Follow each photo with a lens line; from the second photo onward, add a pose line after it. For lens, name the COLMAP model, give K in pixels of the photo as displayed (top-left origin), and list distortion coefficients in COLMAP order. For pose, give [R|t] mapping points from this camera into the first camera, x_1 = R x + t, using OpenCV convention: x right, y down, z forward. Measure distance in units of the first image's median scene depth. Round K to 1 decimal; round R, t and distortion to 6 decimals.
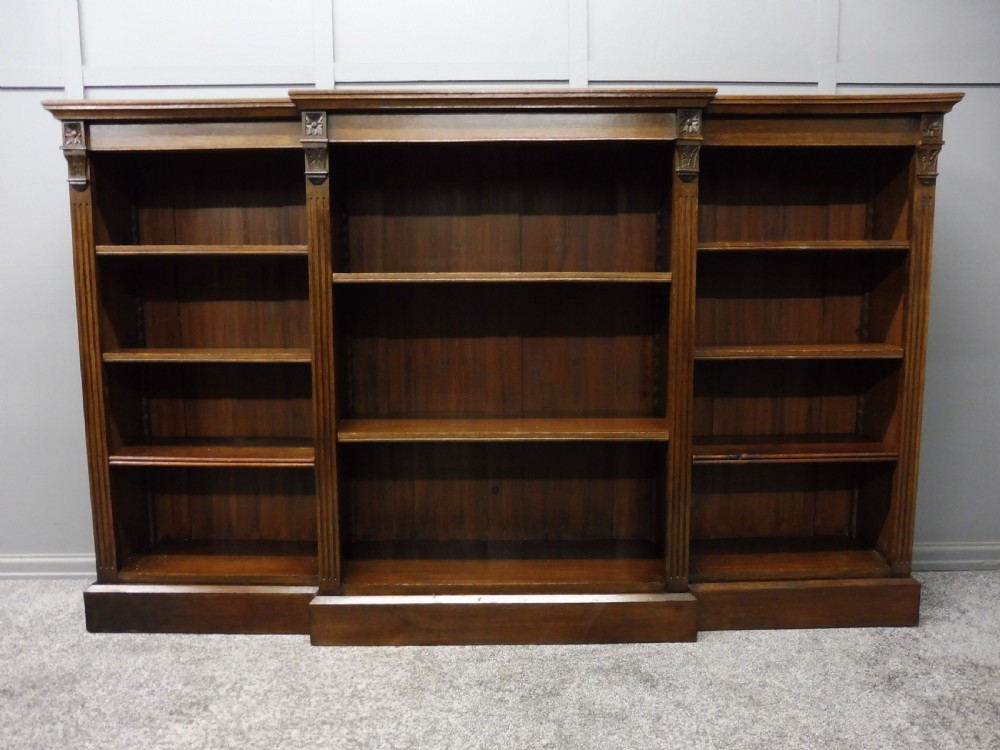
lens RADIAL K [[732.8, 0, 495.8], [0, 732.8, 377.6], [0, 0, 1]] dist [-0.046193, 0.006859]
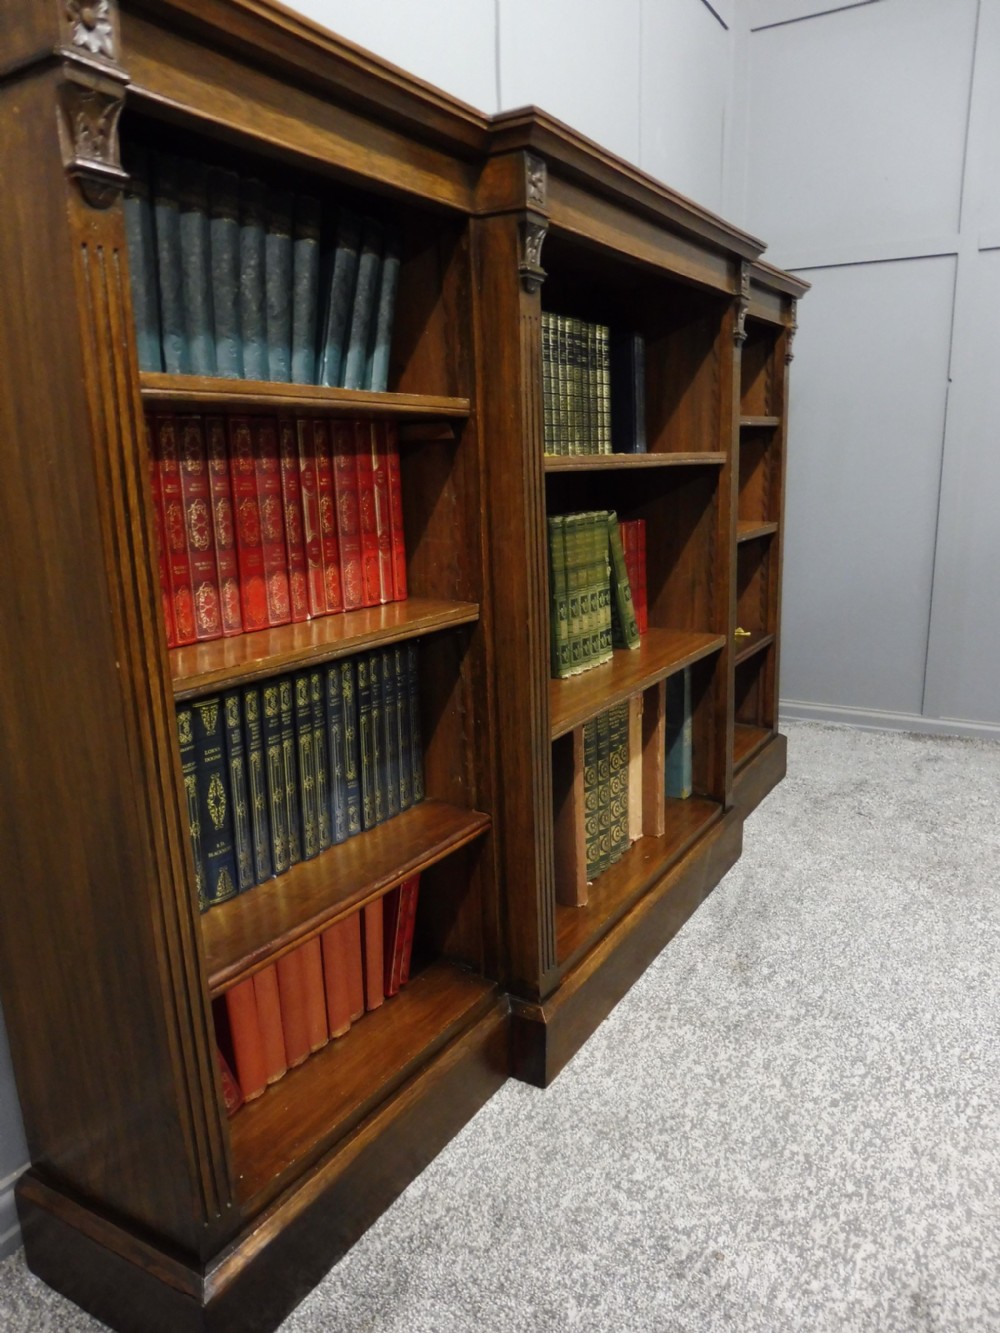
lens RADIAL K [[976.8, 0, 499.5], [0, 976.8, 667.6], [0, 0, 1]] dist [-0.046193, 0.006859]
pose [[0.511390, -0.190185, 0.838039, -0.899282], [0.120101, 0.981449, 0.149442, -0.095953], [-0.850915, 0.024226, 0.524745, 0.623457]]
